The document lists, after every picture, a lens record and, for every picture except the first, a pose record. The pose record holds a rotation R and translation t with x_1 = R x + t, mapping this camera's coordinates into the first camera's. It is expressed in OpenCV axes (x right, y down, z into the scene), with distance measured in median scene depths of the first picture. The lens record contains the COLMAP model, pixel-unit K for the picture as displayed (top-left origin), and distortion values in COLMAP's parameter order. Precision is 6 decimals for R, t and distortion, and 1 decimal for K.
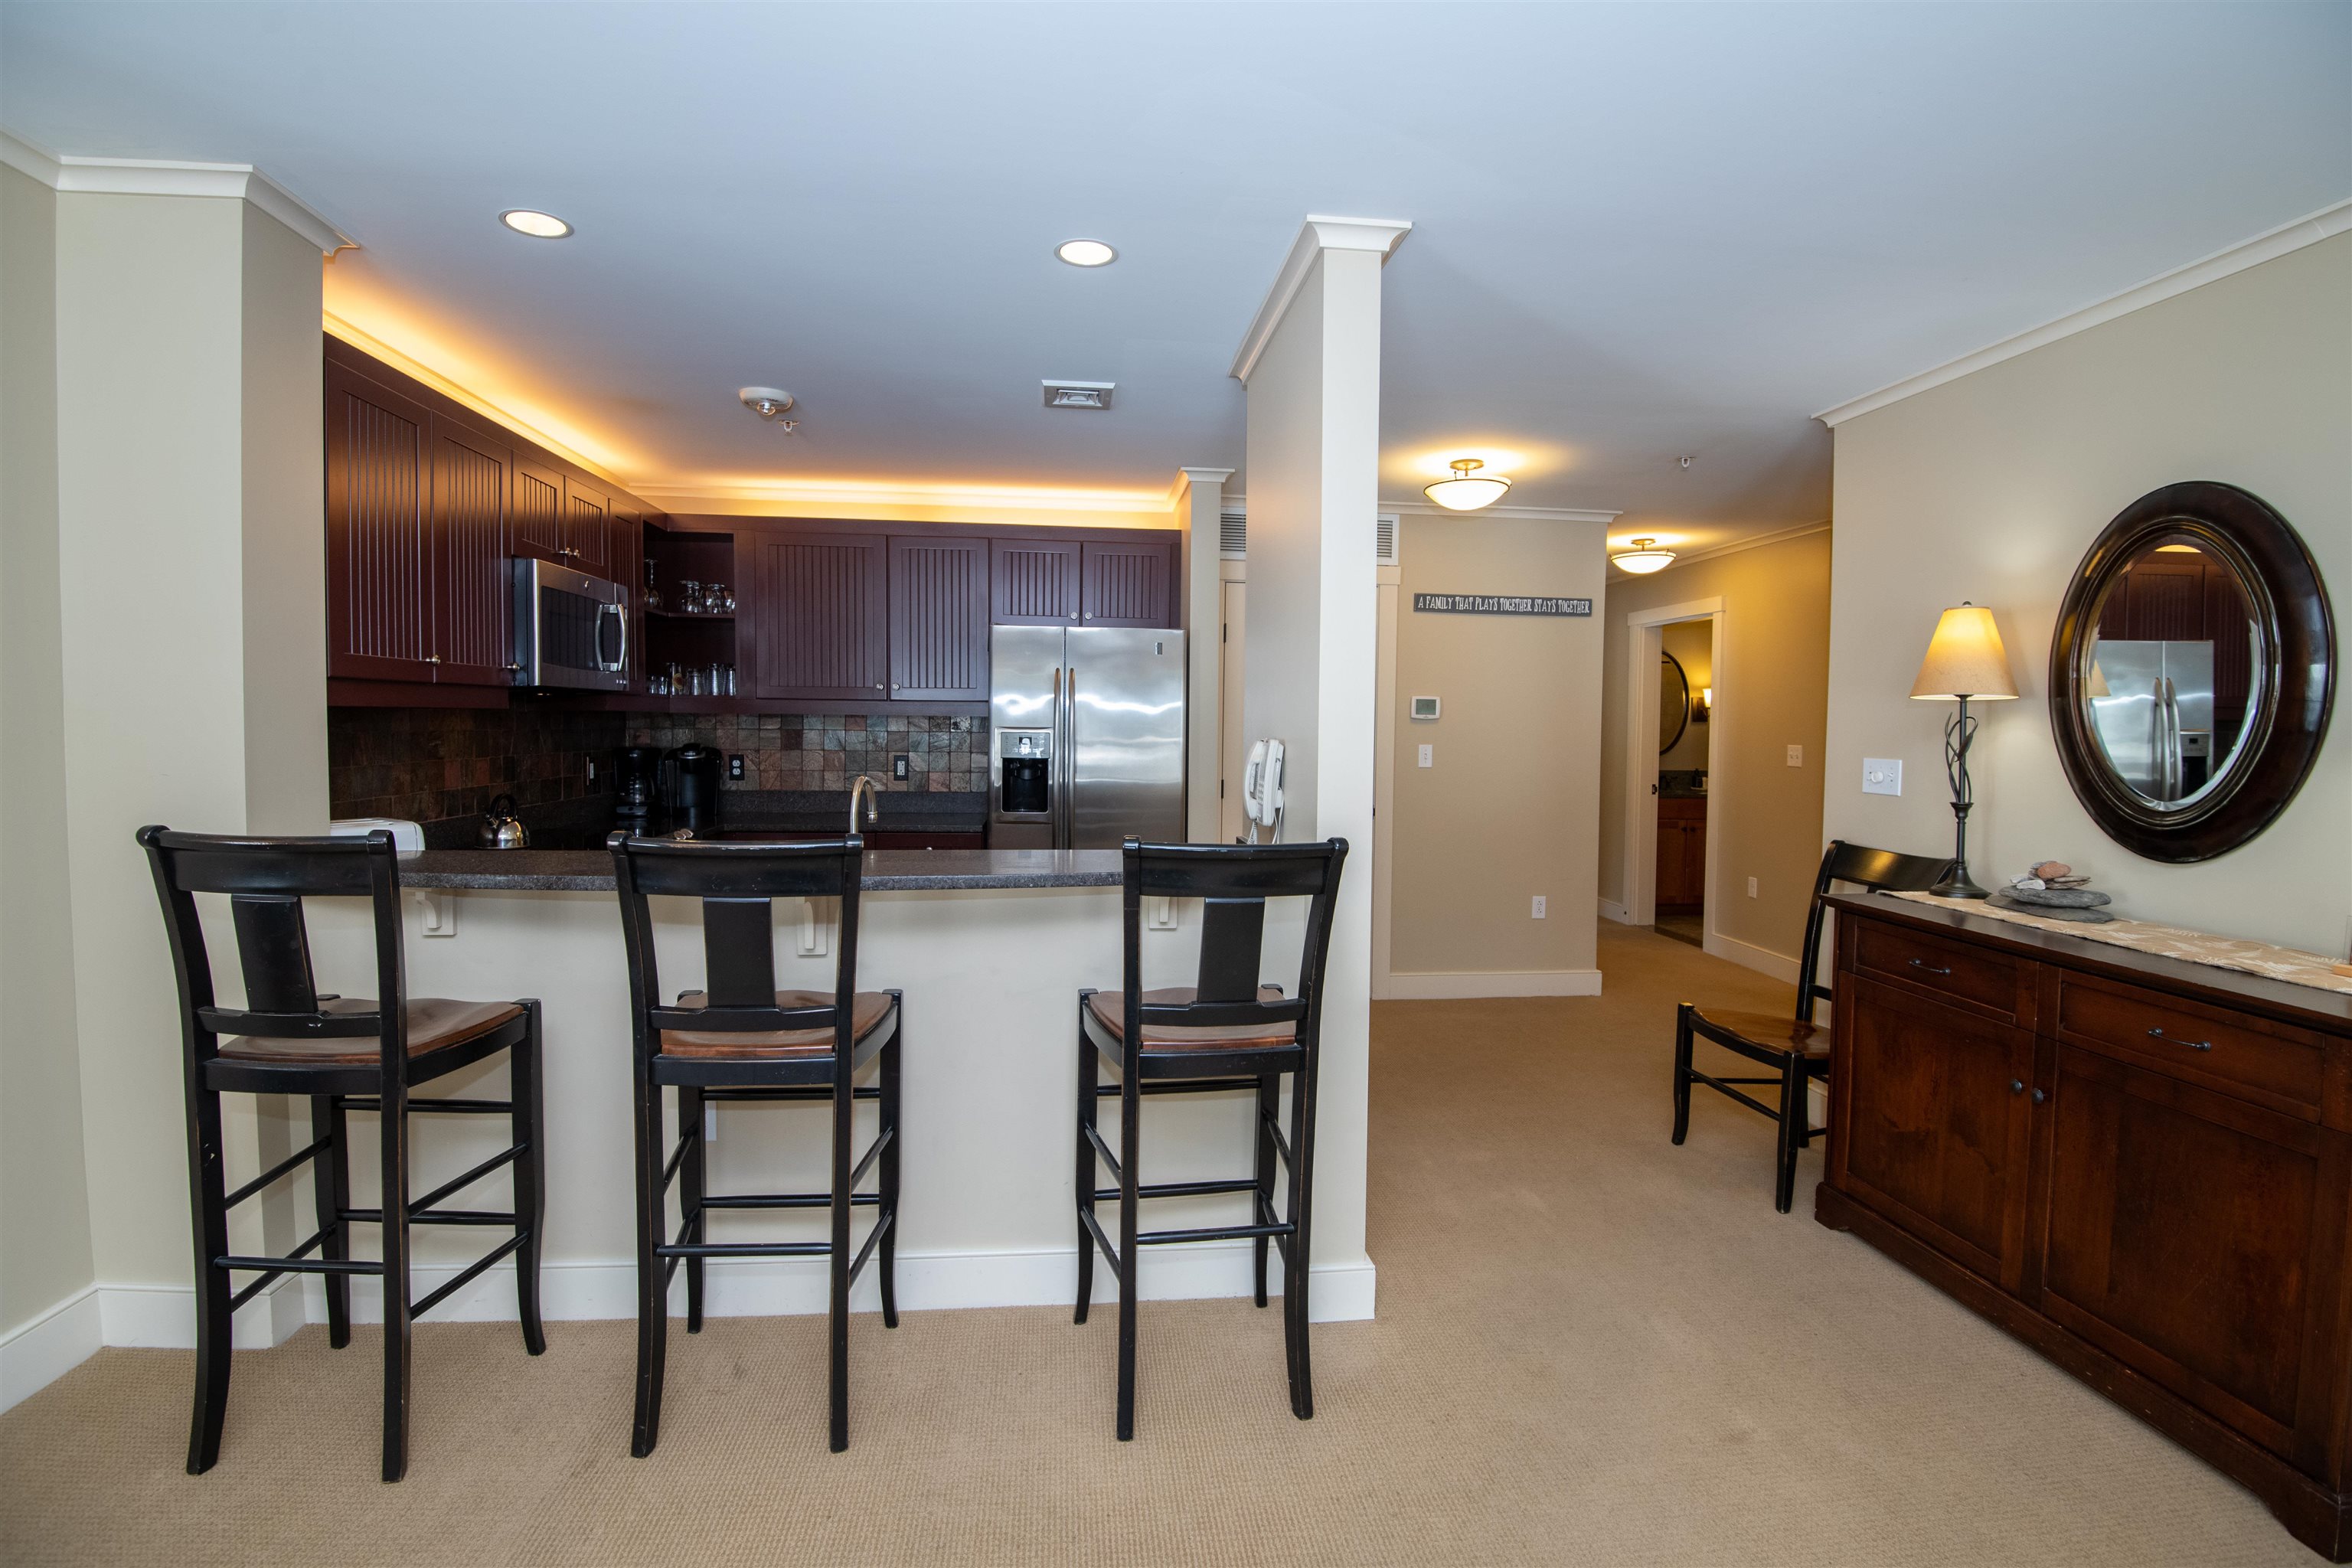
lens RADIAL K [[1122.1, 0, 1169.3], [0, 1122.1, 767.9], [0, 0, 1]] dist [-0.014430, -0.013609]
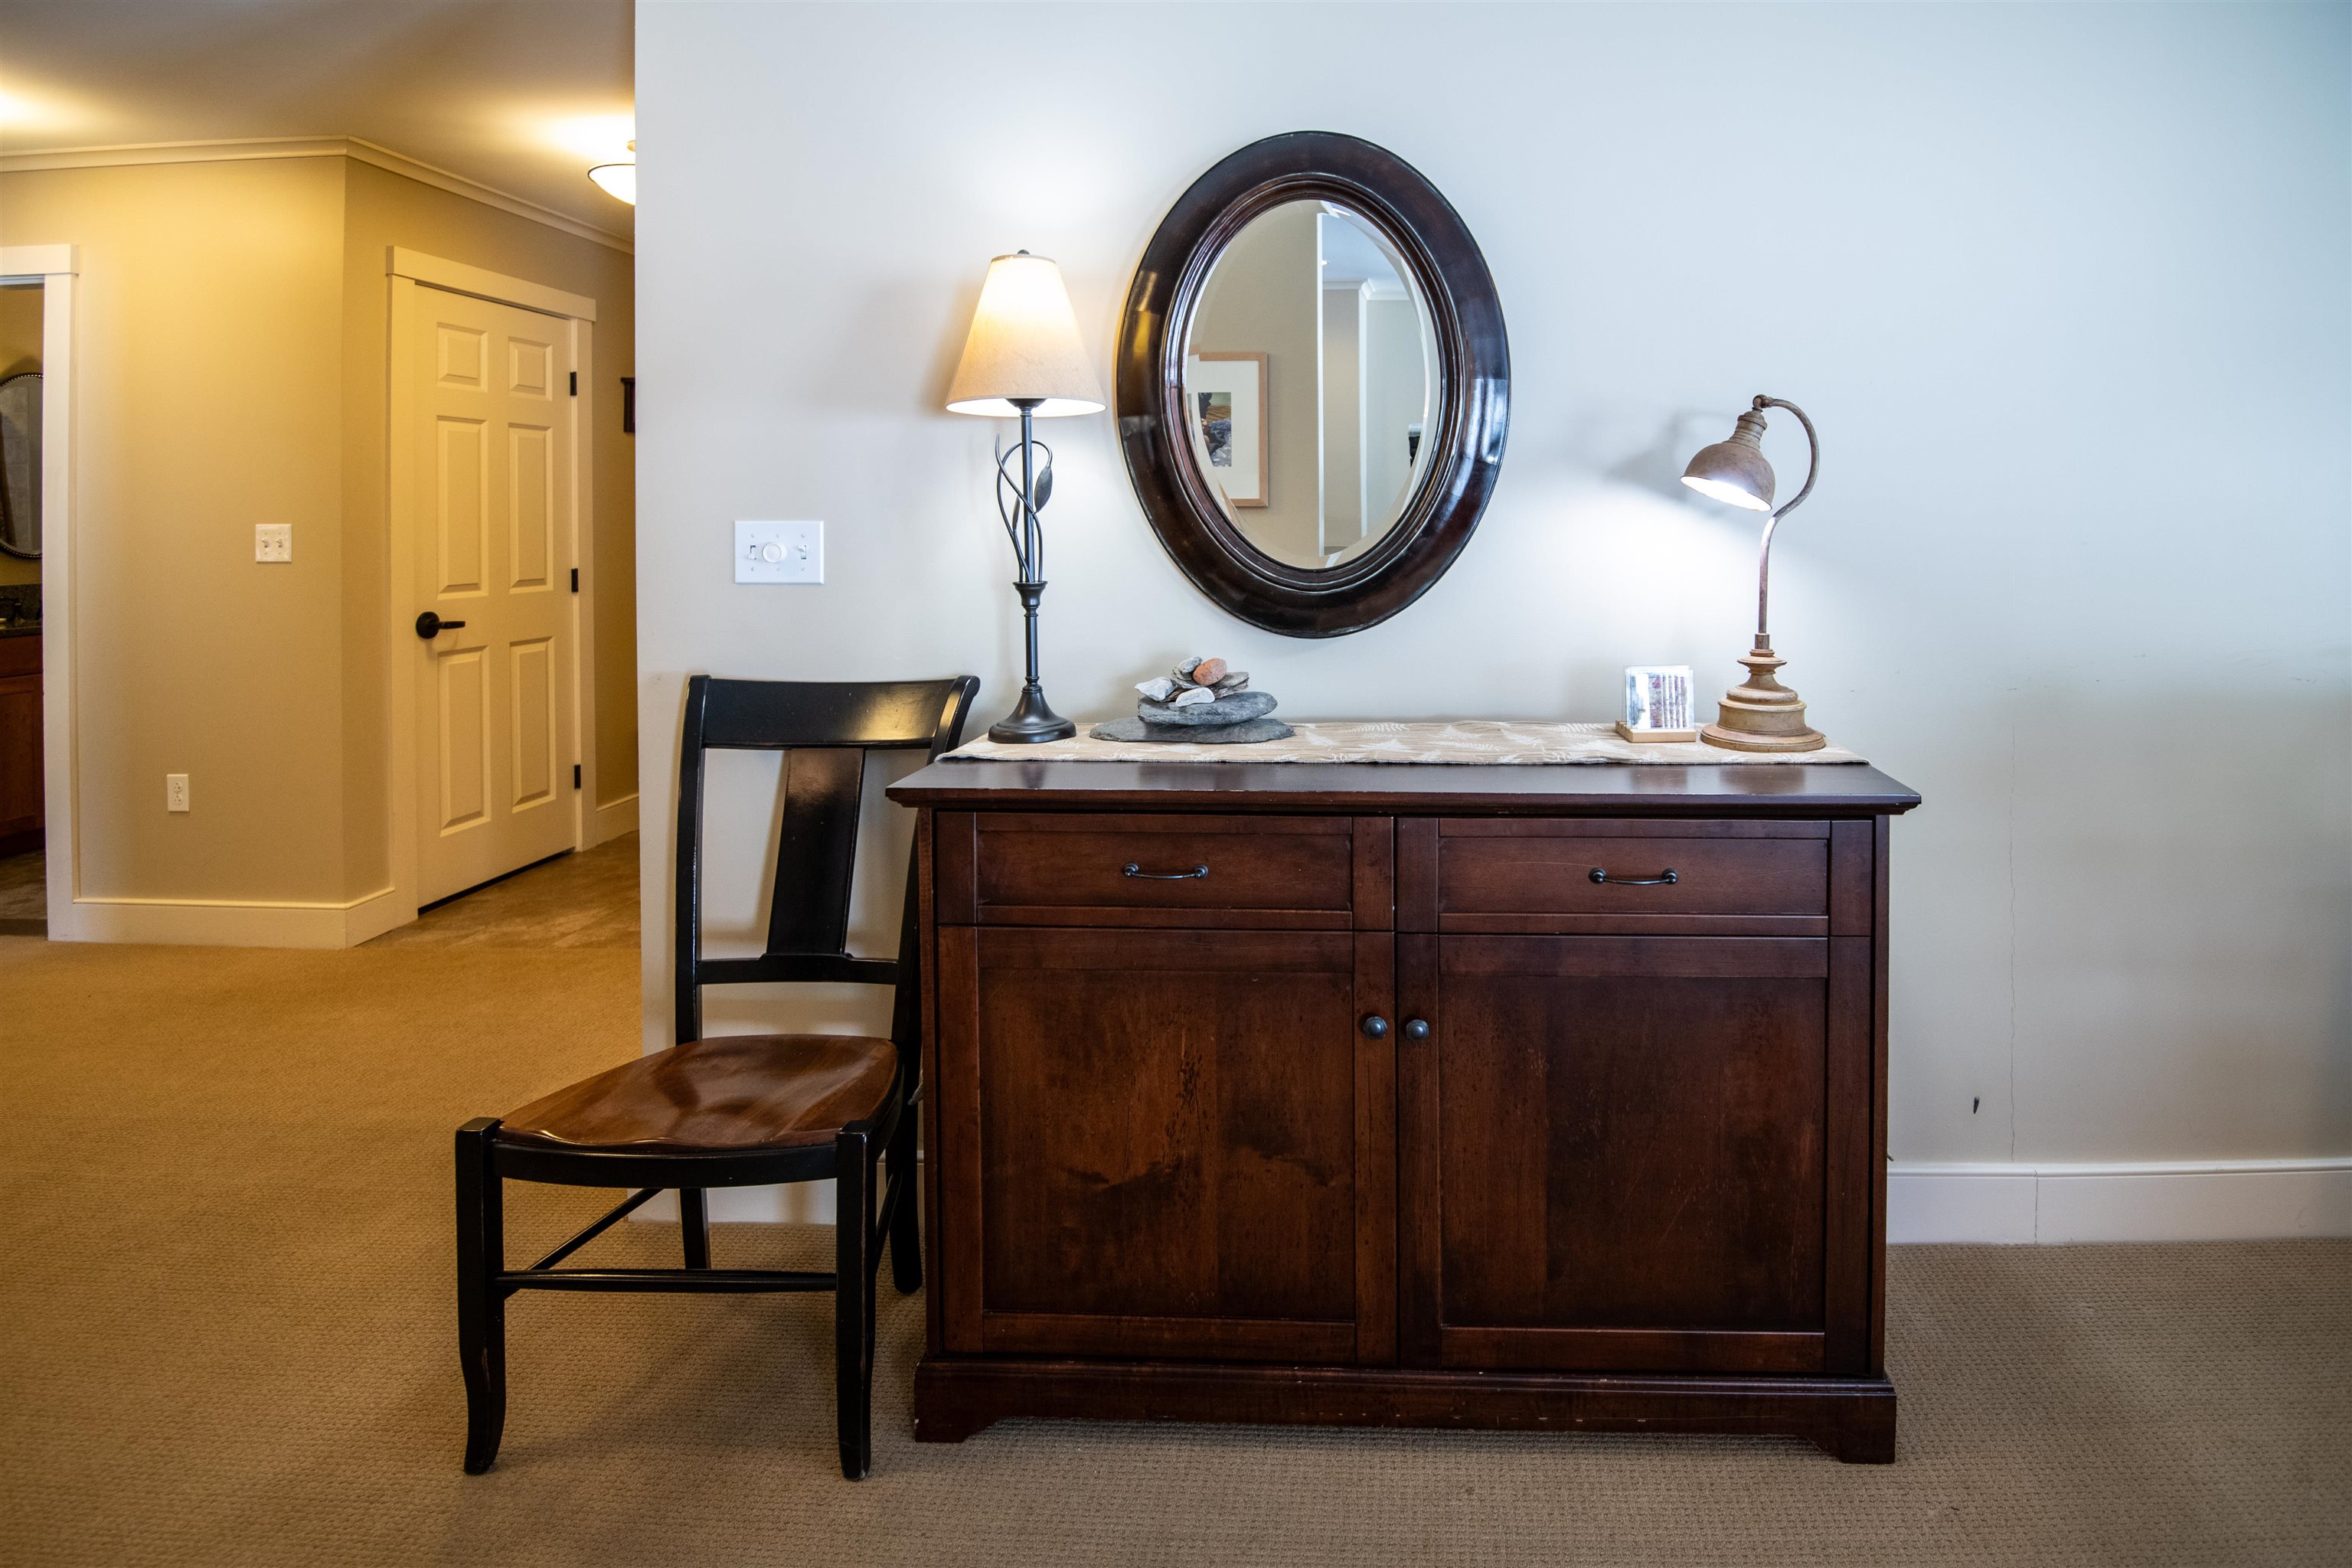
lens RADIAL K [[1173.1, 0, 1381.7], [0, 1173.1, 534.7], [0, 0, 1]] dist [-0.002836, -0.004129]
pose [[0.129242, -0.023572, 0.991333, 0.103798], [0.045044, 0.998825, 0.017878, 0.002813], [-0.990590, 0.042343, 0.130152, 0.723877]]
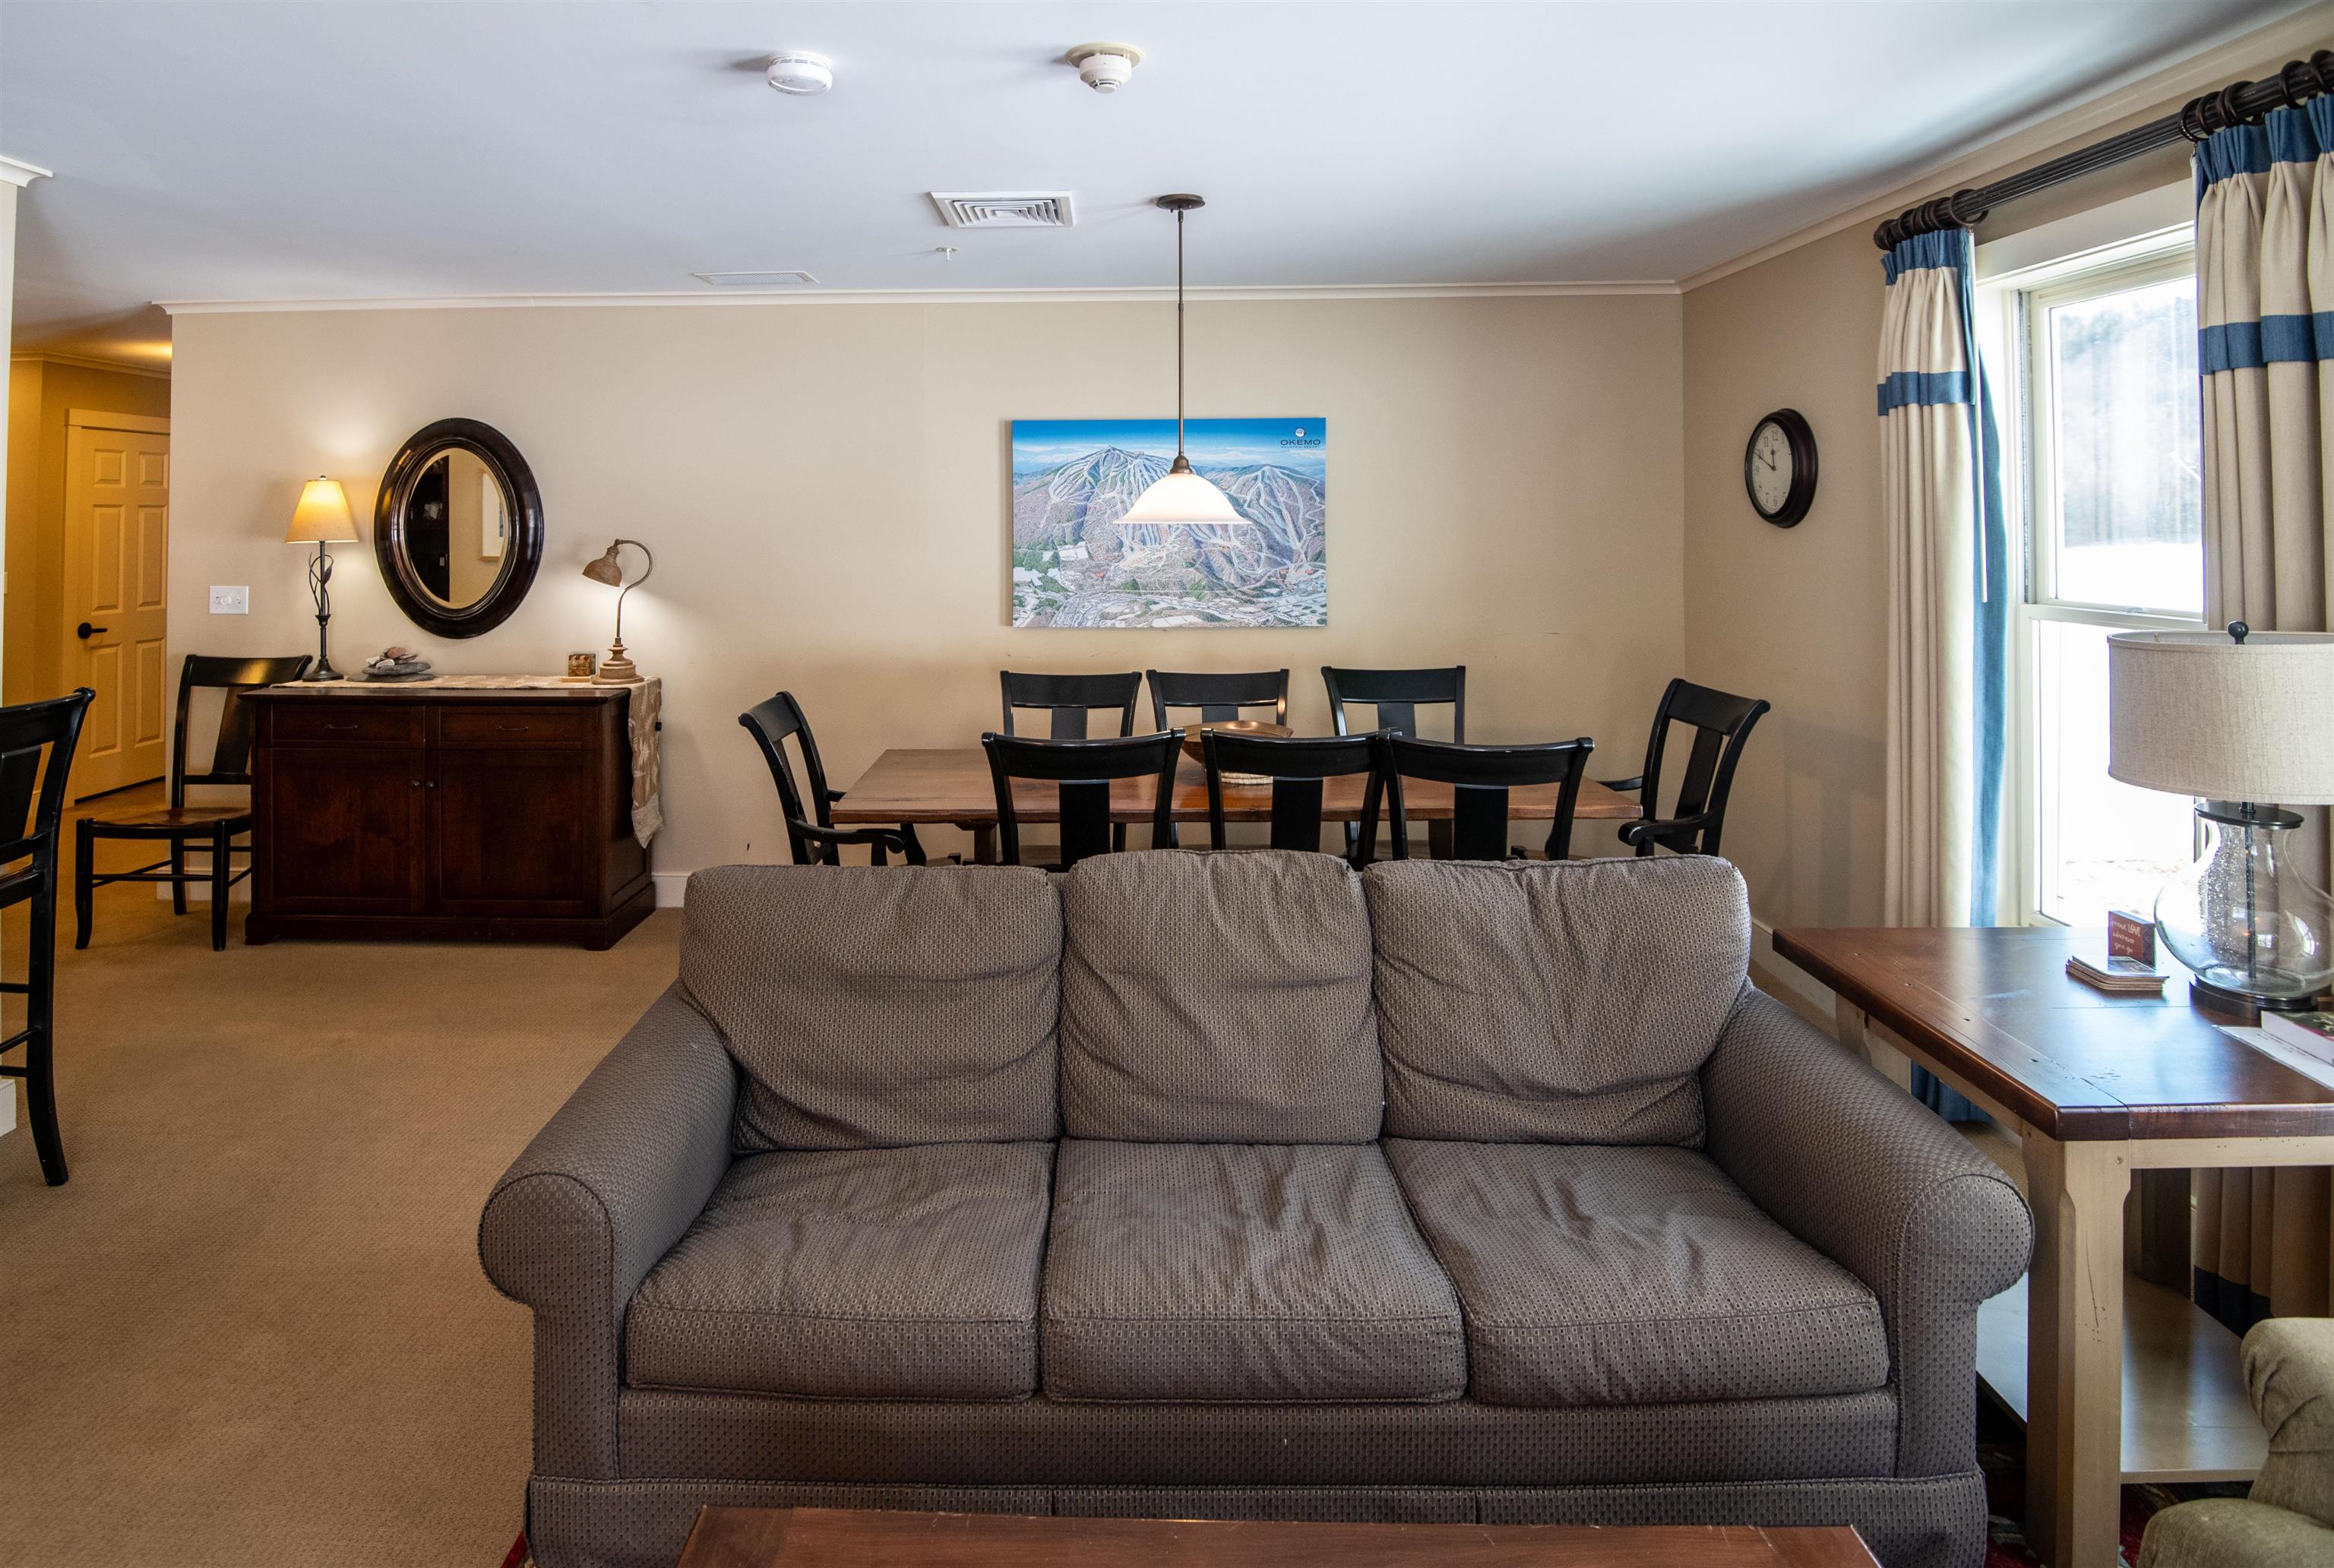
lens RADIAL K [[1231.5, 0, 1096.0], [0, 1231.5, 494.0], [0, 0, 1]] dist [-0.008010, -0.004765]
pose [[0.137330, 0.006955, 0.990501, -0.723845], [0.045480, 0.998876, -0.013320, -0.057959], [-0.989481, 0.046878, 0.136859, -0.215688]]
